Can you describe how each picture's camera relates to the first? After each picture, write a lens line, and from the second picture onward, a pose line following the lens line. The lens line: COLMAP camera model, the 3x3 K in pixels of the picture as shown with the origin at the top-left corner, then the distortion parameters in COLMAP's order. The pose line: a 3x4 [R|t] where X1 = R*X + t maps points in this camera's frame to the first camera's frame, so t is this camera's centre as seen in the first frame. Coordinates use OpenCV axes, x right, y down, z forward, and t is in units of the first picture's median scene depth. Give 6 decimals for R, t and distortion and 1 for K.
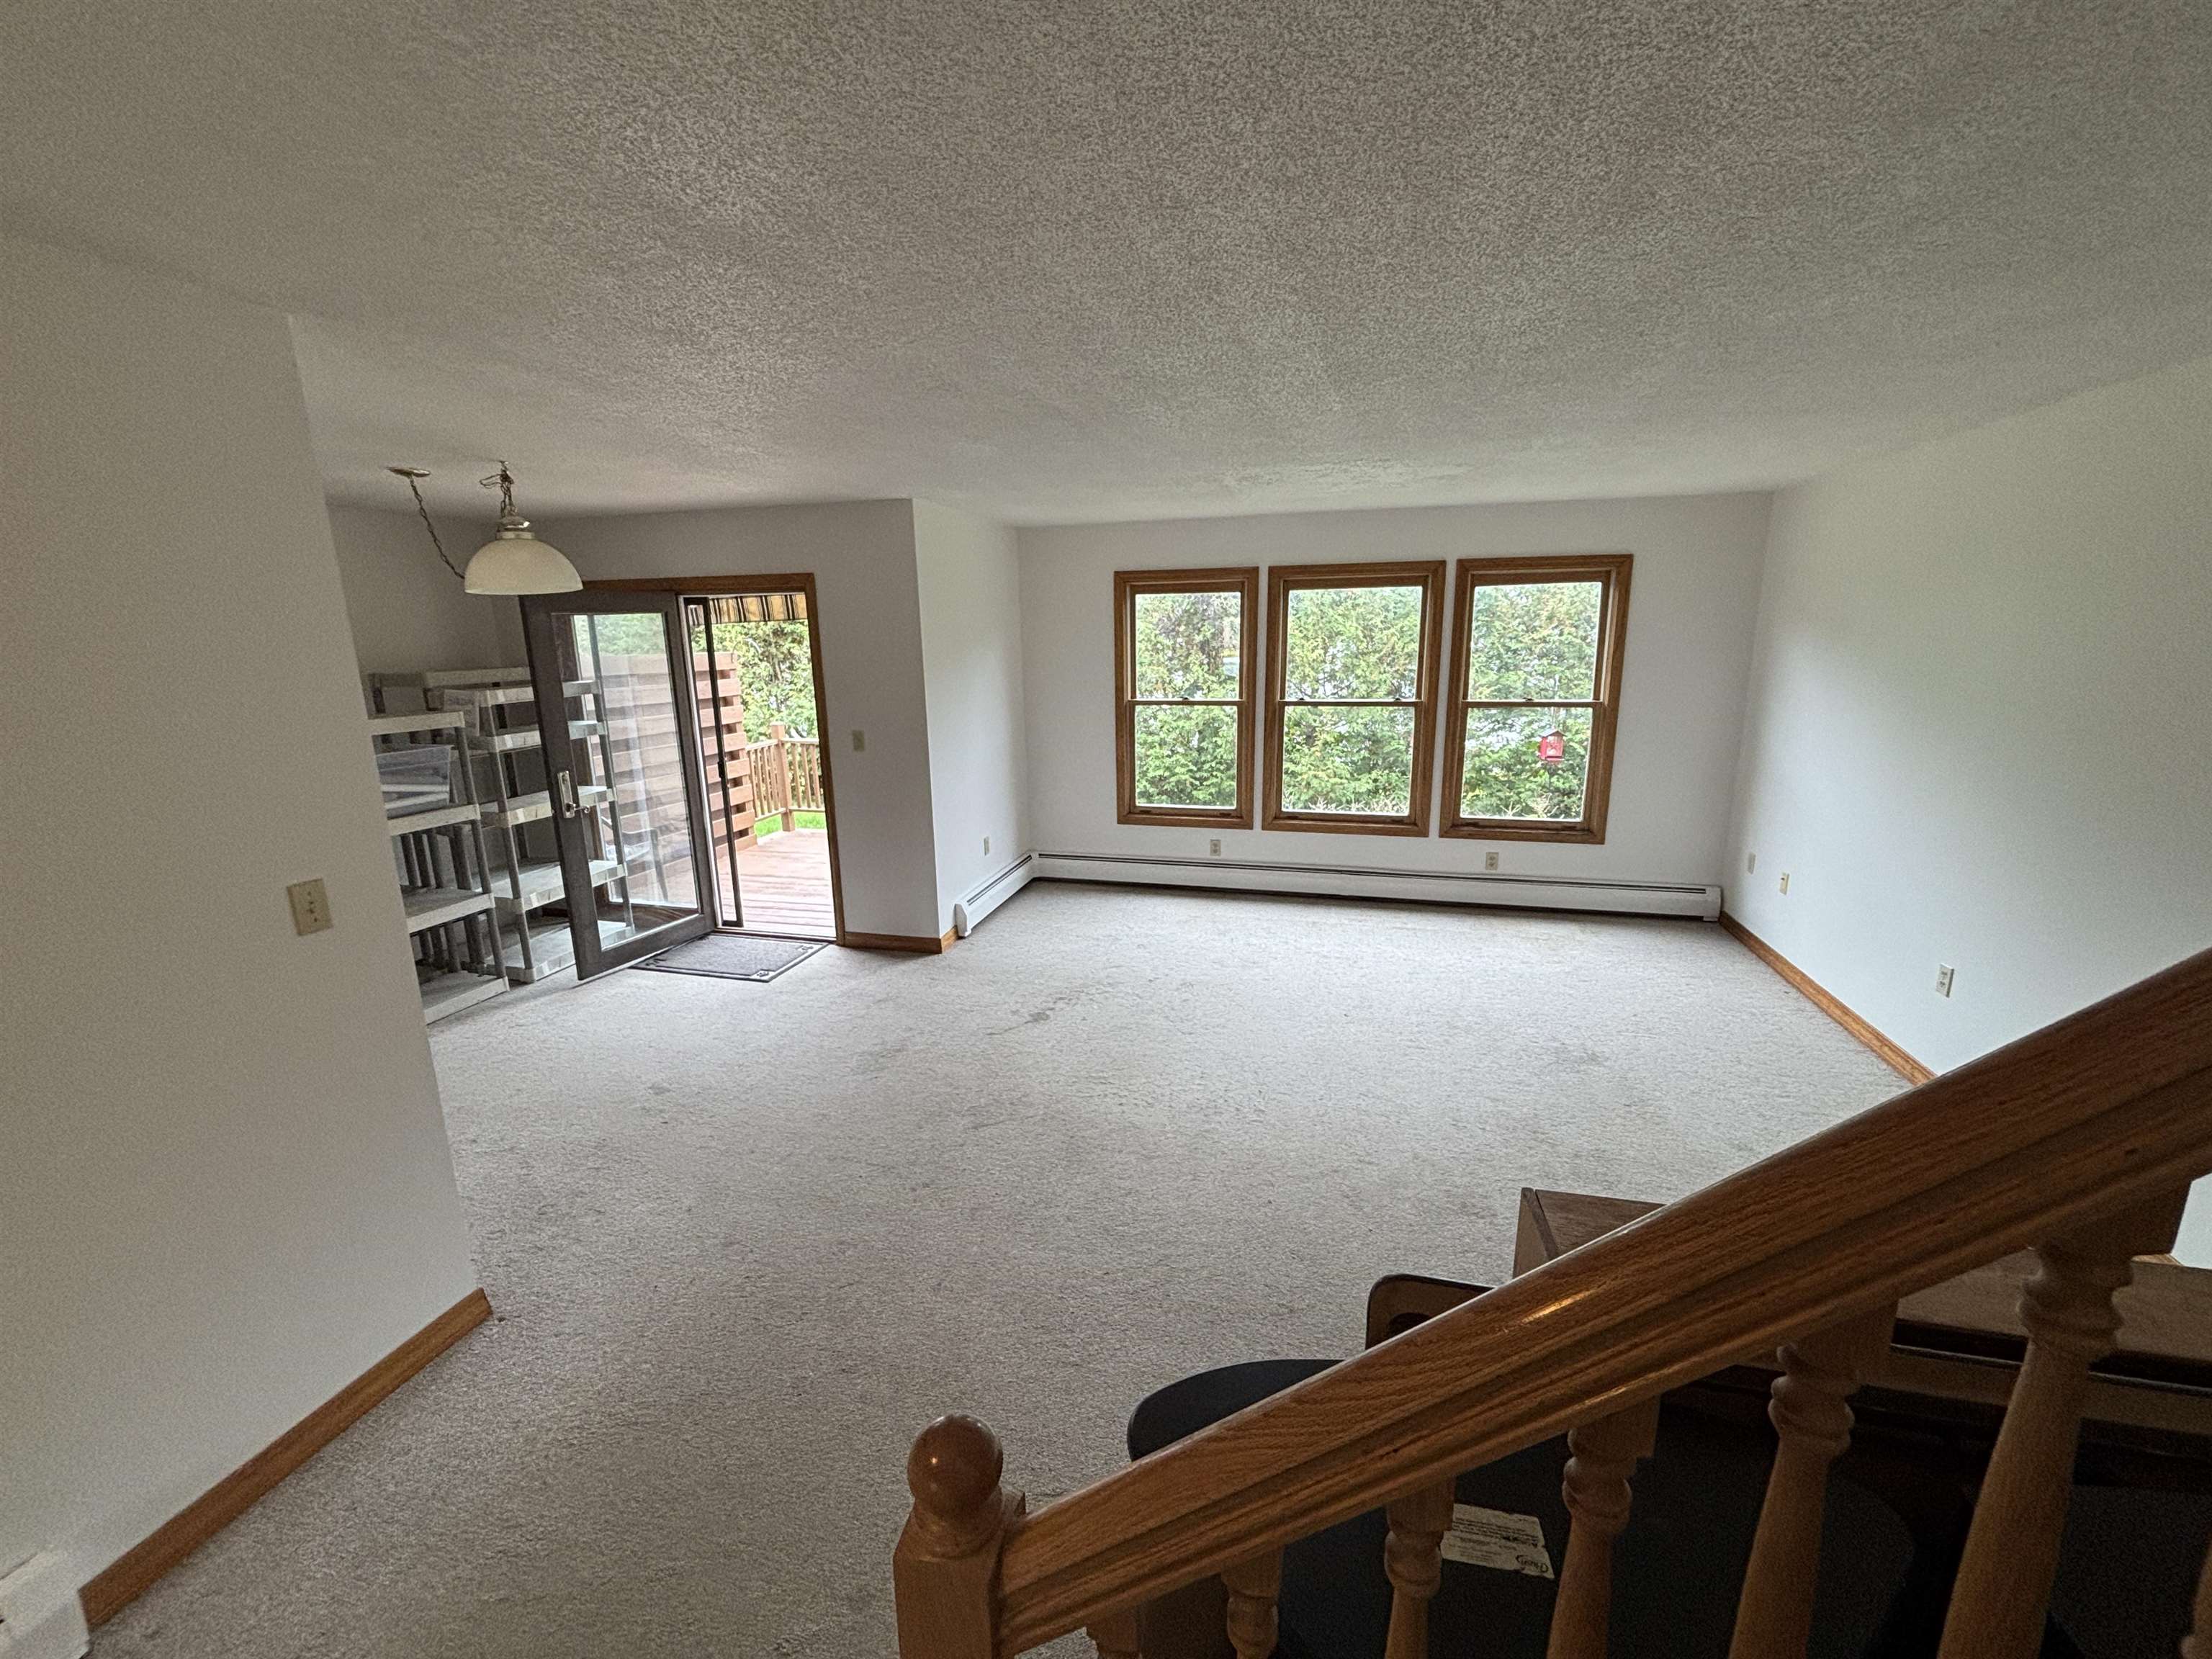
lens RADIAL K [[892.8, 0, 1096.1], [0, 892.8, 830.1], [0, 0, 1]] dist [0.014597, -0.000176]
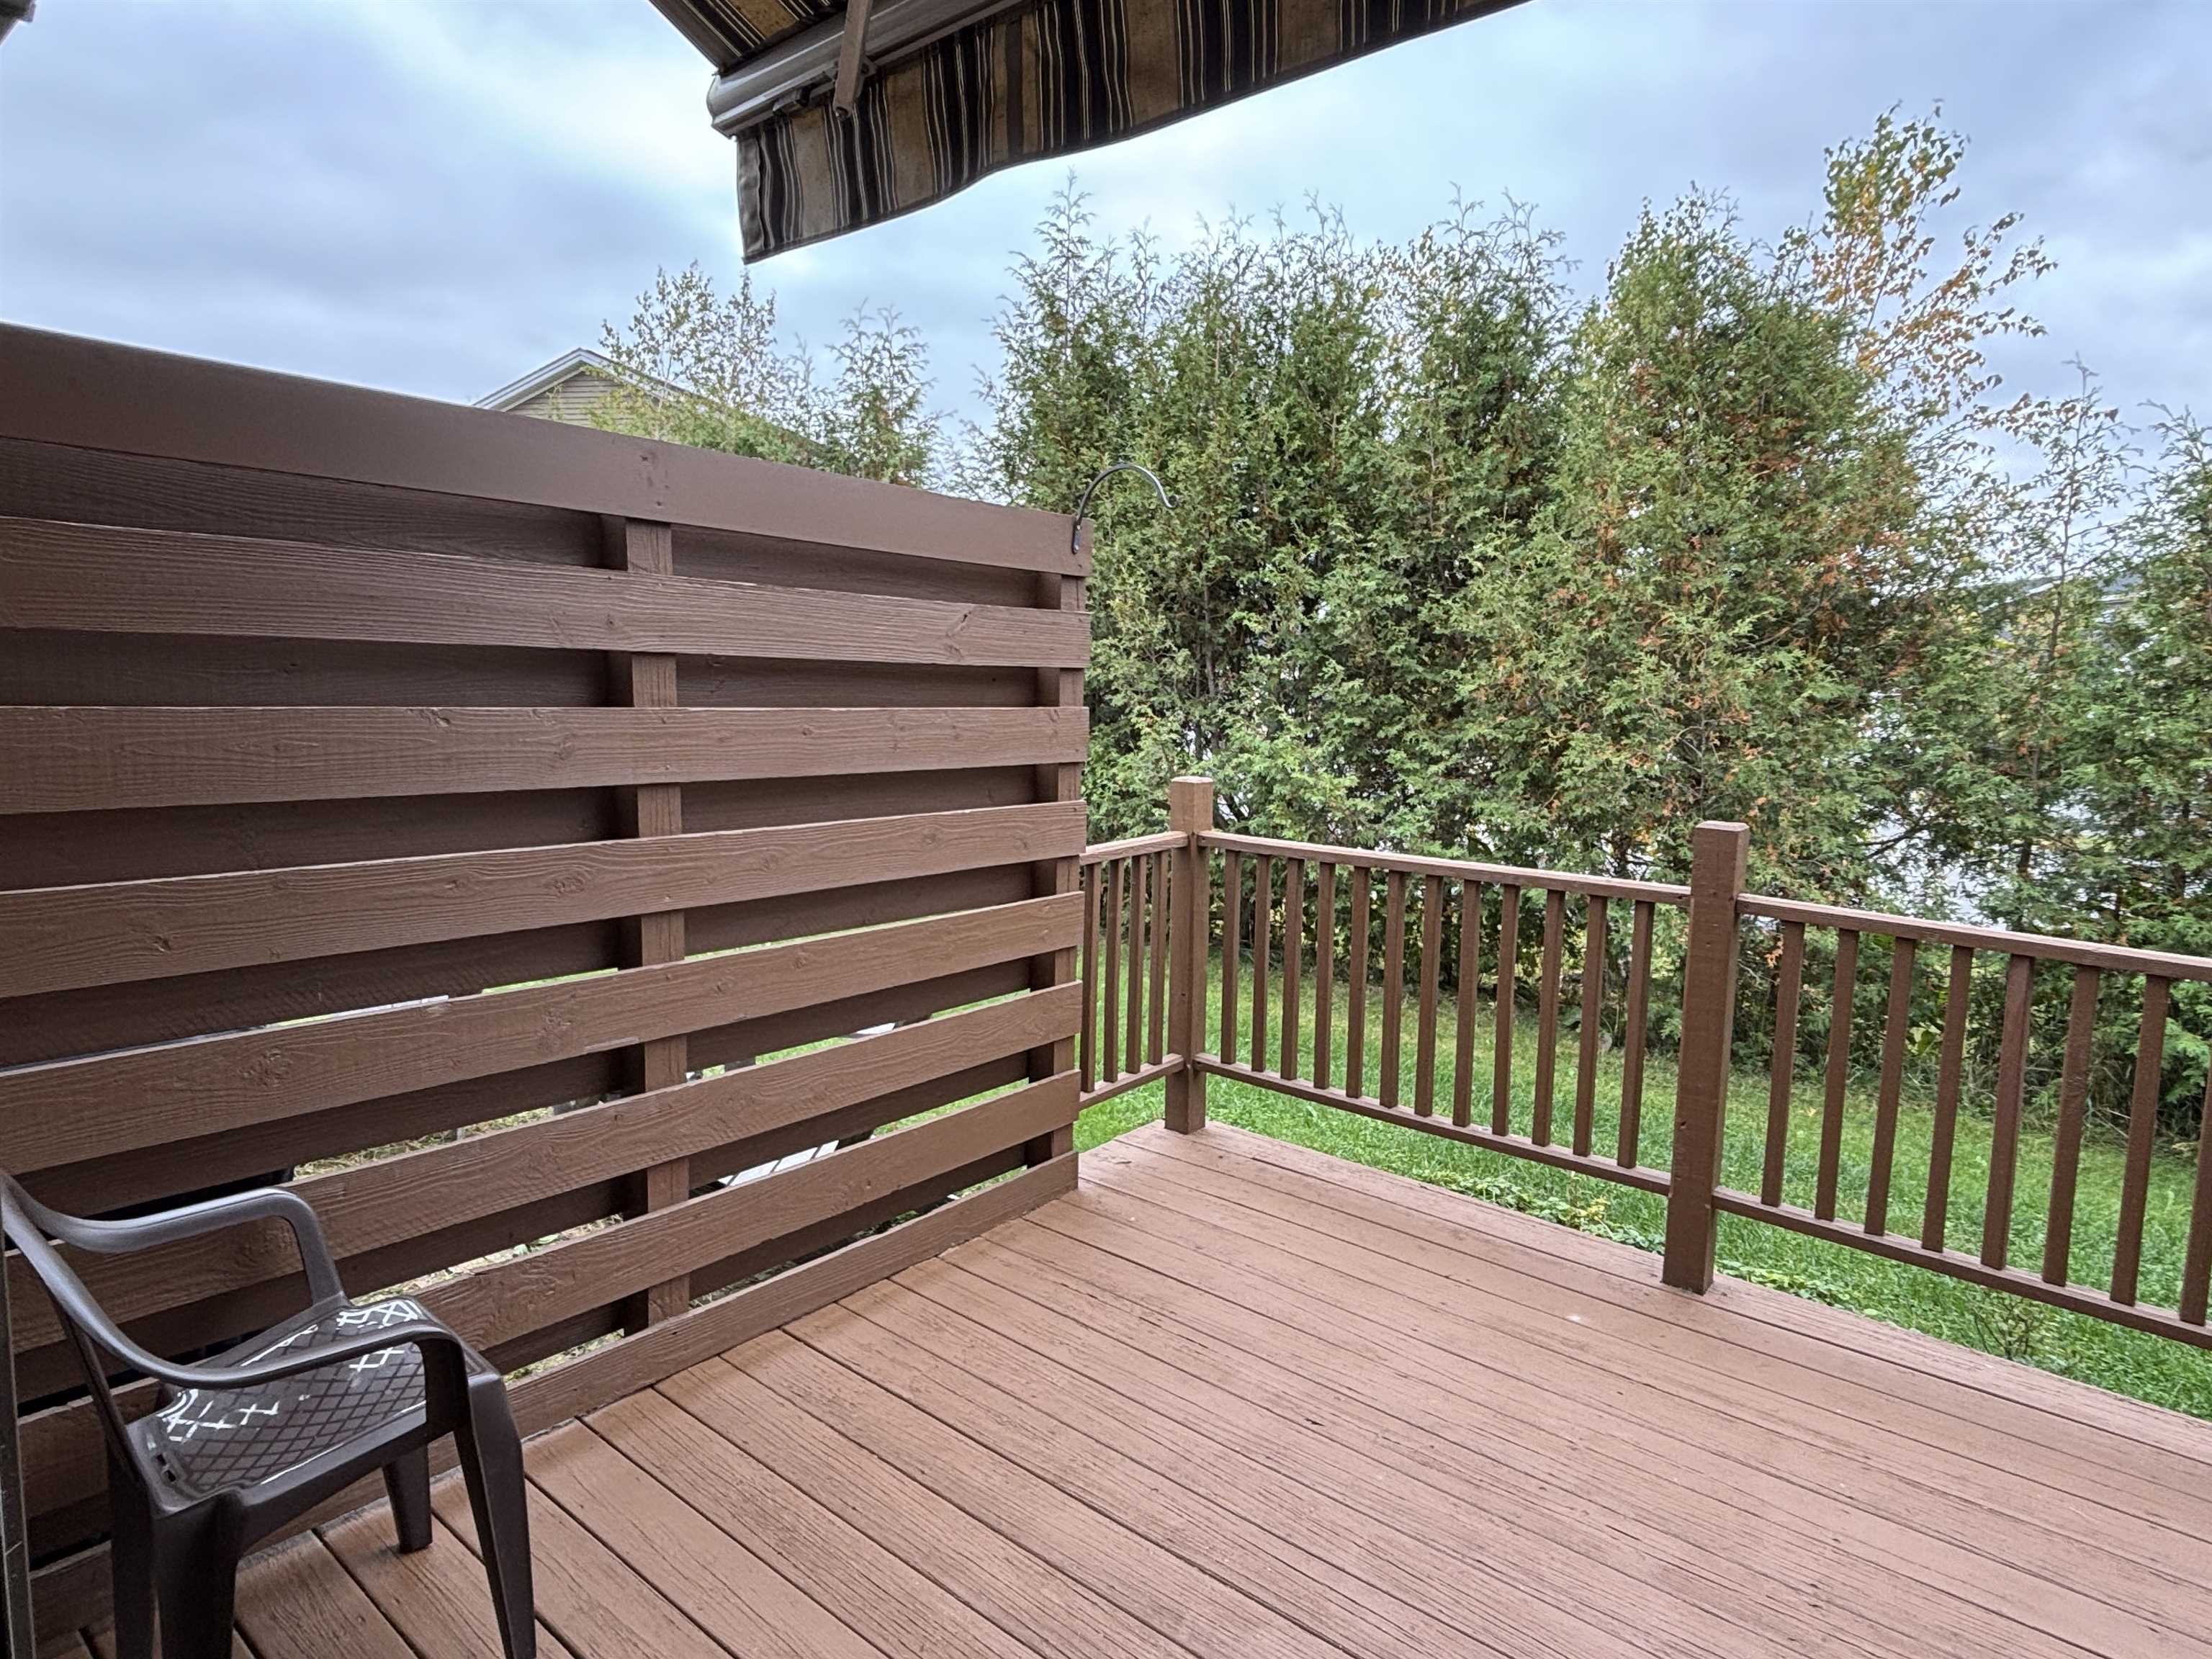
lens RADIAL K [[1260.3, 0, 1106.0], [0, 1260.3, 829.5], [0, 0, 1]] dist [-0.034532, 0.015906]
pose [[0.913992, 0.096575, -0.394071, -0.321531], [-0.134146, 0.988566, -0.068865, -0.104127], [0.382914, 0.115805, 0.916497, 0.900505]]
